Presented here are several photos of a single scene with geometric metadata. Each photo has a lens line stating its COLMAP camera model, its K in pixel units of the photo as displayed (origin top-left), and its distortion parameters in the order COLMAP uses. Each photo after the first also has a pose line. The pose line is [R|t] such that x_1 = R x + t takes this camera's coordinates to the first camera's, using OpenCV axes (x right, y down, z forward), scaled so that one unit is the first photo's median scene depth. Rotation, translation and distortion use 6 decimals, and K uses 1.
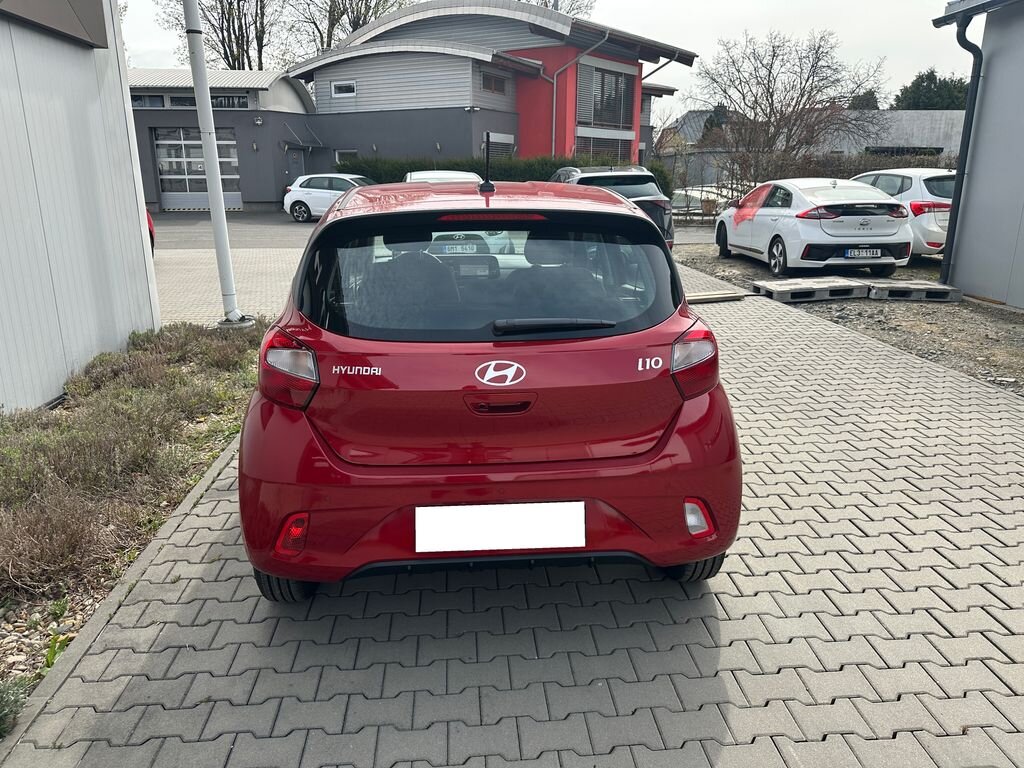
lens RADIAL K [[720.2, 0, 506.5], [0, 720.2, 379.4], [0, 0, 1]] dist [0.027950, -0.044951]
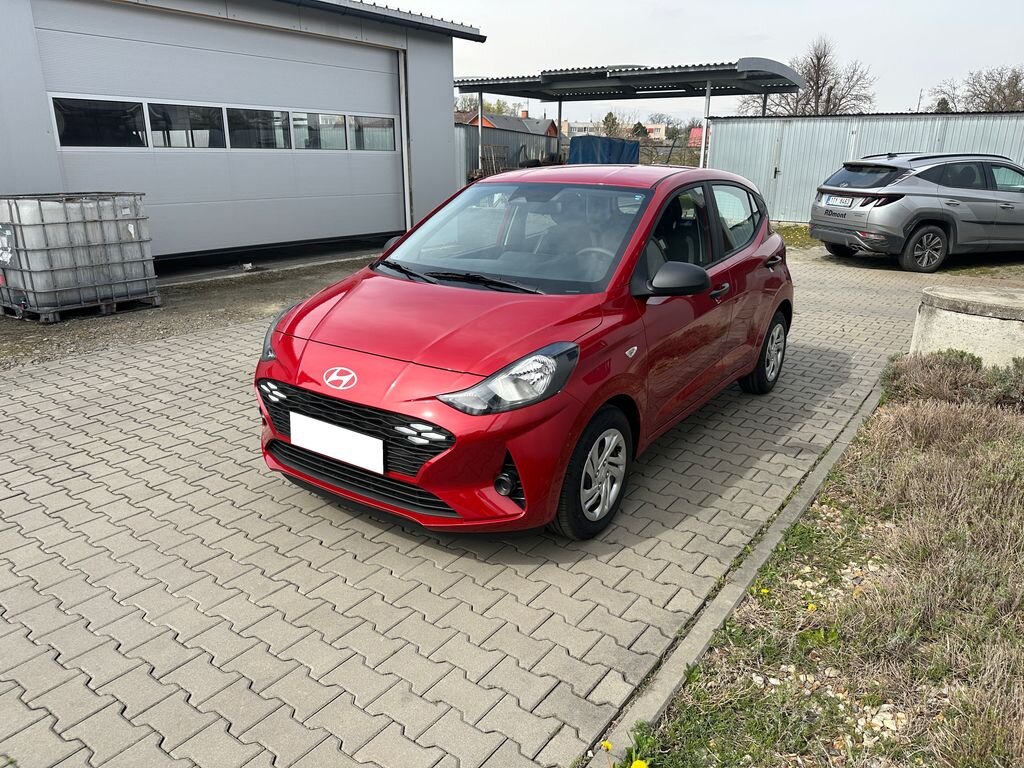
lens RADIAL K [[720.2, 0, 514.2], [0, 720.2, 387.1], [0, 0, 1]] dist [0.027950, -0.044951]
pose [[-0.772818, -0.196178, 0.603545, -0.198288], [0.167284, 0.854416, 0.491924, -0.155730], [-0.612183, 0.481131, -0.627491, 0.548651]]
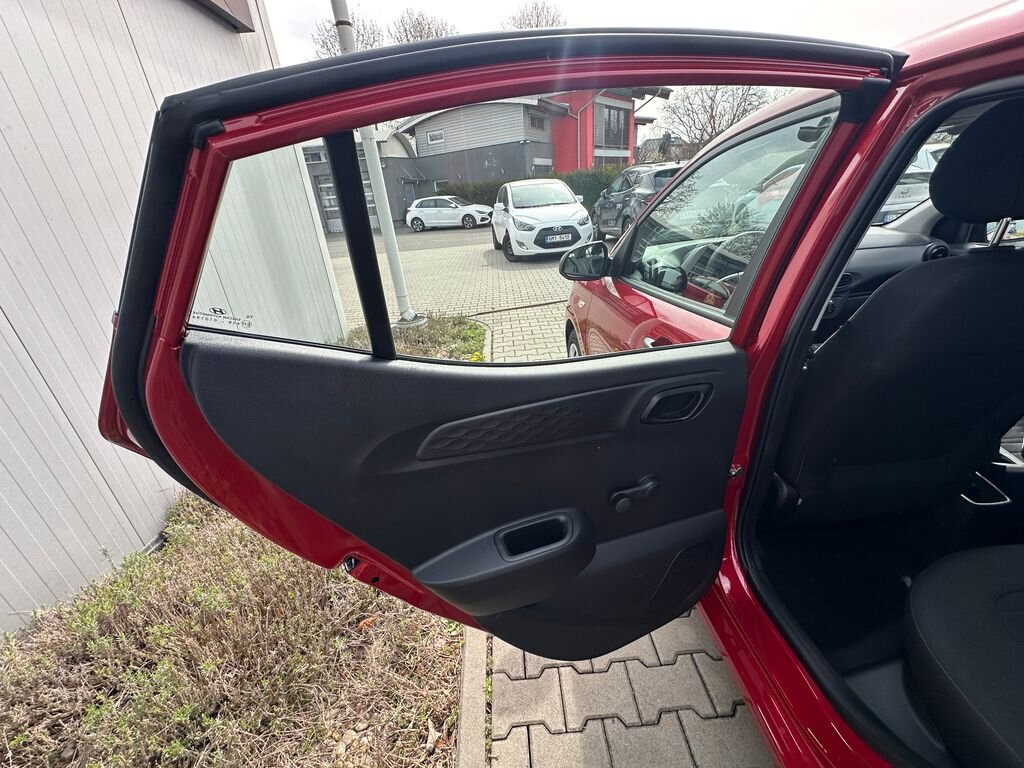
lens RADIAL K [[409.0, 0, 510.7], [0, 409.0, 384.9], [0, 0, 1]] dist [-0.001461, 0.000317]
pose [[0.996431, -0.058040, -0.061290, -0.104028], [0.066940, 0.985660, 0.154899, -0.038634], [0.051421, -0.158449, 0.986027, 0.202474]]
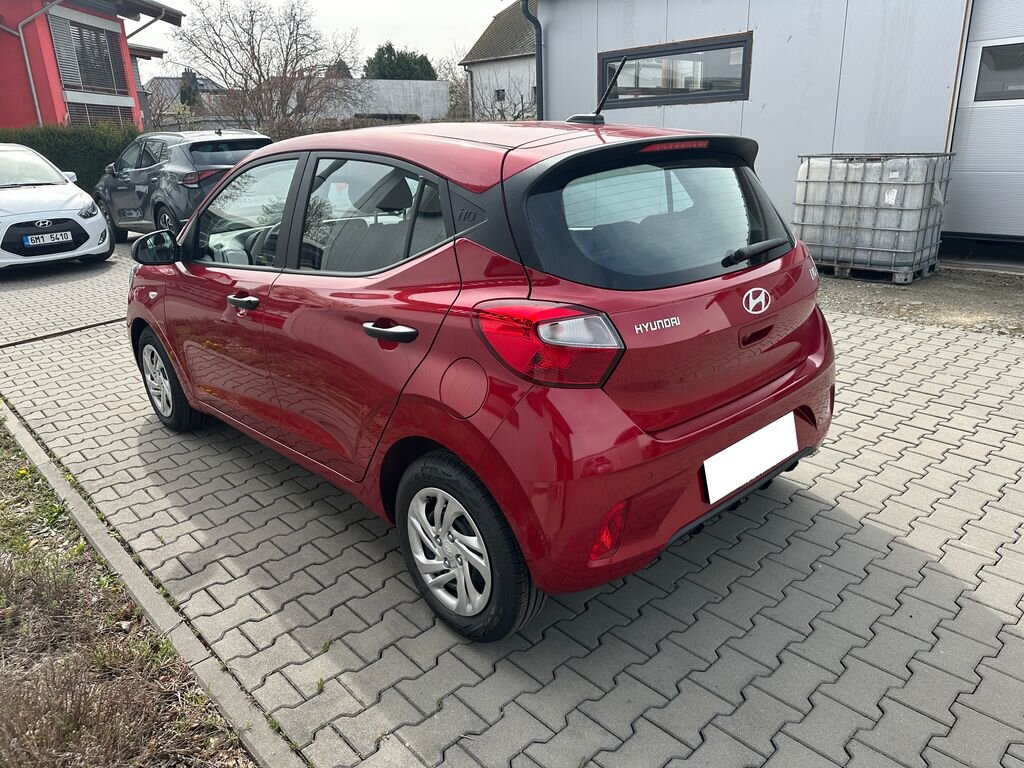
lens RADIAL K [[720.2, 0, 508.2], [0, 720.2, 385.2], [0, 0, 1]] dist [0.027950, -0.044951]
pose [[0.778570, -0.228259, 0.584575, -0.148027], [0.202525, 0.973055, 0.110215, -0.012540], [-0.593981, 0.032581, 0.803819, 0.067378]]
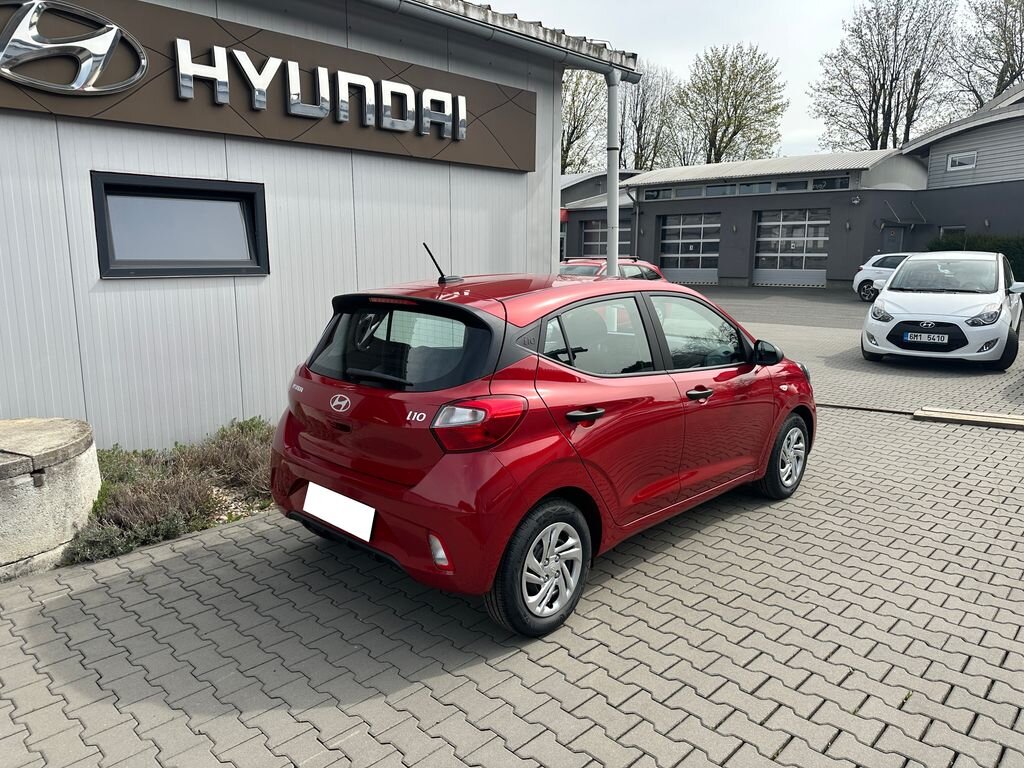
lens RADIAL K [[720.2, 0, 502.6], [0, 720.2, 377.4], [0, 0, 1]] dist [0.027950, -0.044951]
pose [[0.658552, 0.131586, -0.740942, 0.218240], [-0.206282, 0.978446, -0.009580, -0.019235], [0.723711, 0.159152, 0.671501, 0.039109]]
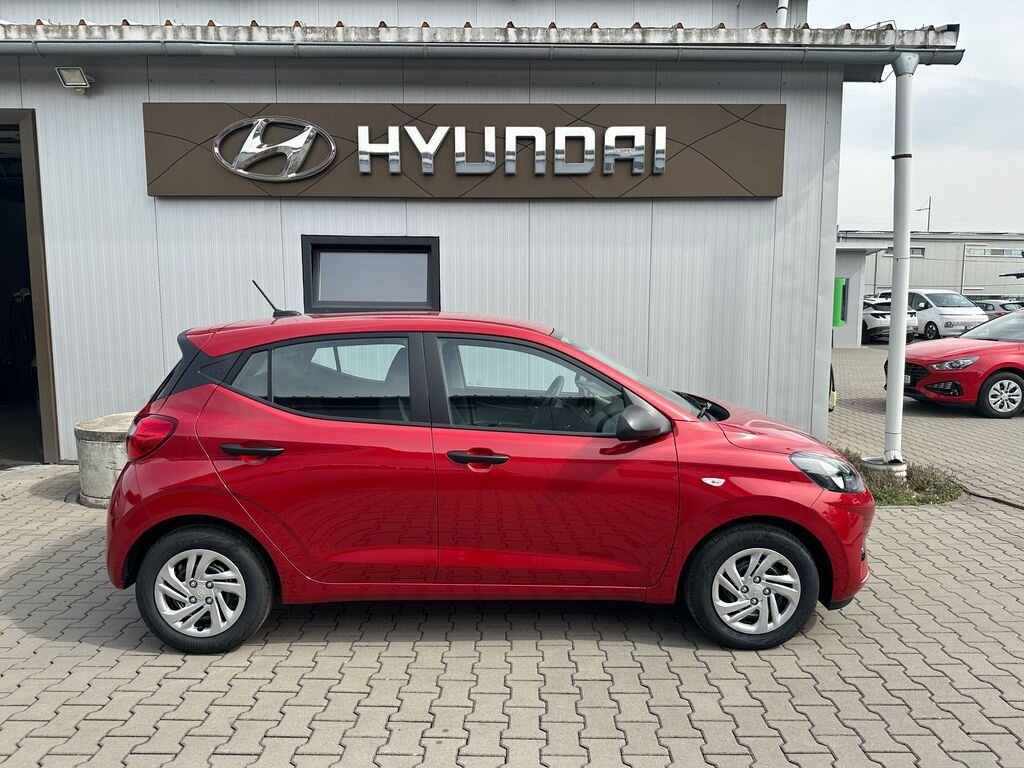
lens RADIAL K [[720.2, 0, 511.1], [0, 720.2, 380.2], [0, 0, 1]] dist [0.027950, -0.044951]
pose [[-0.061789, 0.118025, -0.991086, 0.293392], [-0.268847, 0.954314, 0.130408, -0.094955], [0.961199, 0.274509, -0.027236, 0.312787]]
